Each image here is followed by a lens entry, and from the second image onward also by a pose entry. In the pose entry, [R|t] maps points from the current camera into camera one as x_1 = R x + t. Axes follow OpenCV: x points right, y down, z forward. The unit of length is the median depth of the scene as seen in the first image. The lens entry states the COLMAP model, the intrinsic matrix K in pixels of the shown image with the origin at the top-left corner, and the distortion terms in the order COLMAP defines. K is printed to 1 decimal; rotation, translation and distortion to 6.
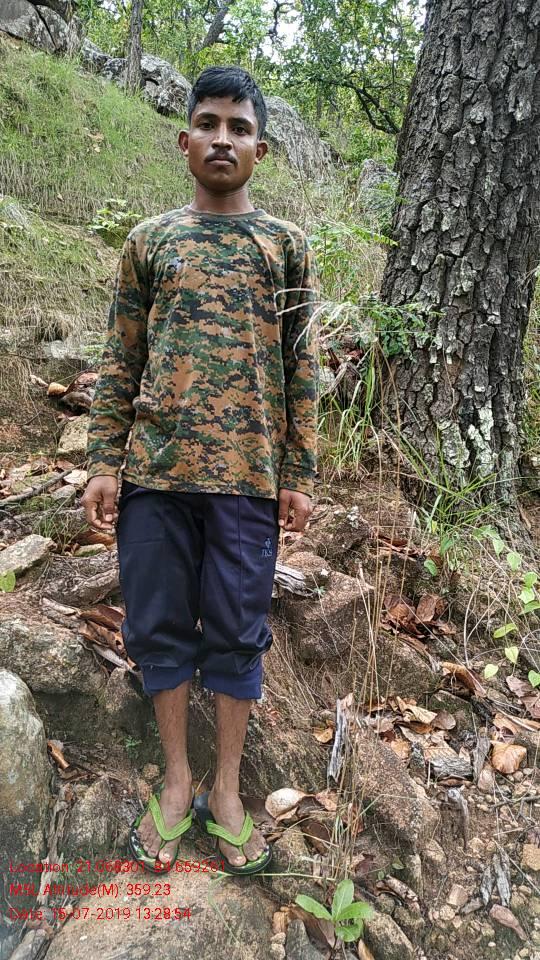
lens RADIAL K [[685.2, 0, 271.9], [0, 685.2, 481.0], [0, 0, 1]] dist [0.019137, -0.035991]
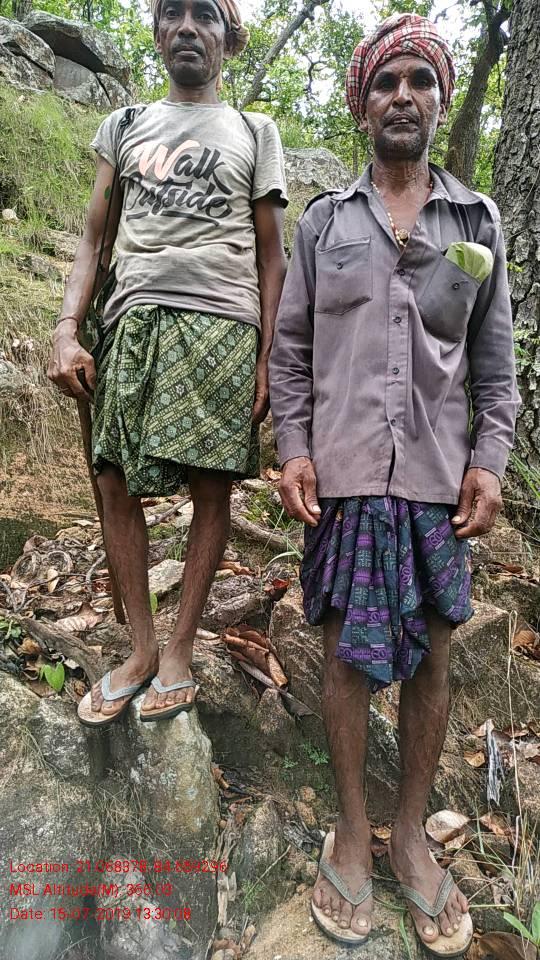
lens RADIAL K [[685.2, 0, 271.9], [0, 685.2, 481.0], [0, 0, 1]] dist [0.019137, -0.035991]
pose [[0.998390, -0.017543, -0.053948, -0.093656], [0.014126, 0.997909, -0.063072, 0.018919], [0.054942, 0.062208, 0.996550, -0.011317]]
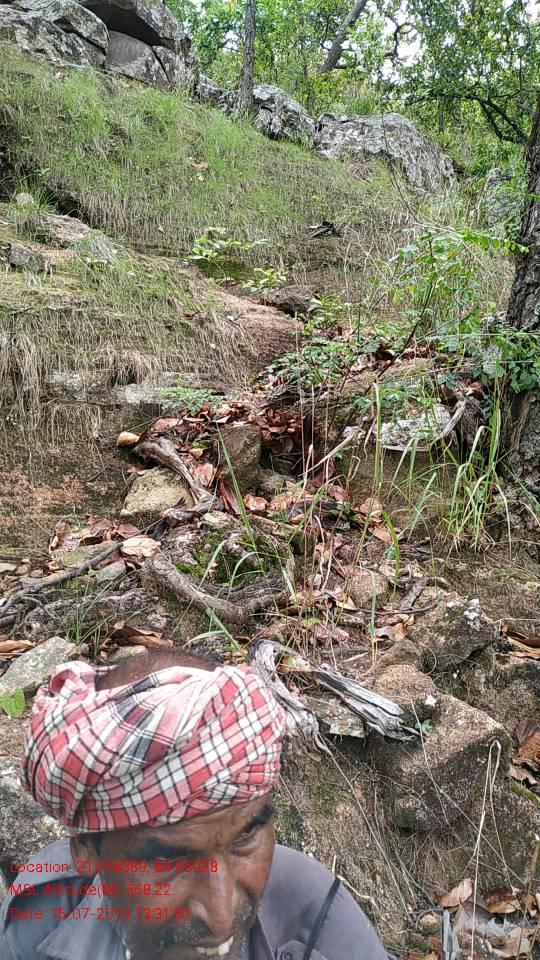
lens RADIAL K [[685.2, 0, 271.9], [0, 685.2, 481.0], [0, 0, 1]] dist [0.019137, -0.035991]
pose [[0.984002, -0.005113, -0.178084, 0.029934], [-0.000825, 0.999447, -0.033256, -0.053261], [0.178155, 0.032870, 0.983453, 0.172765]]
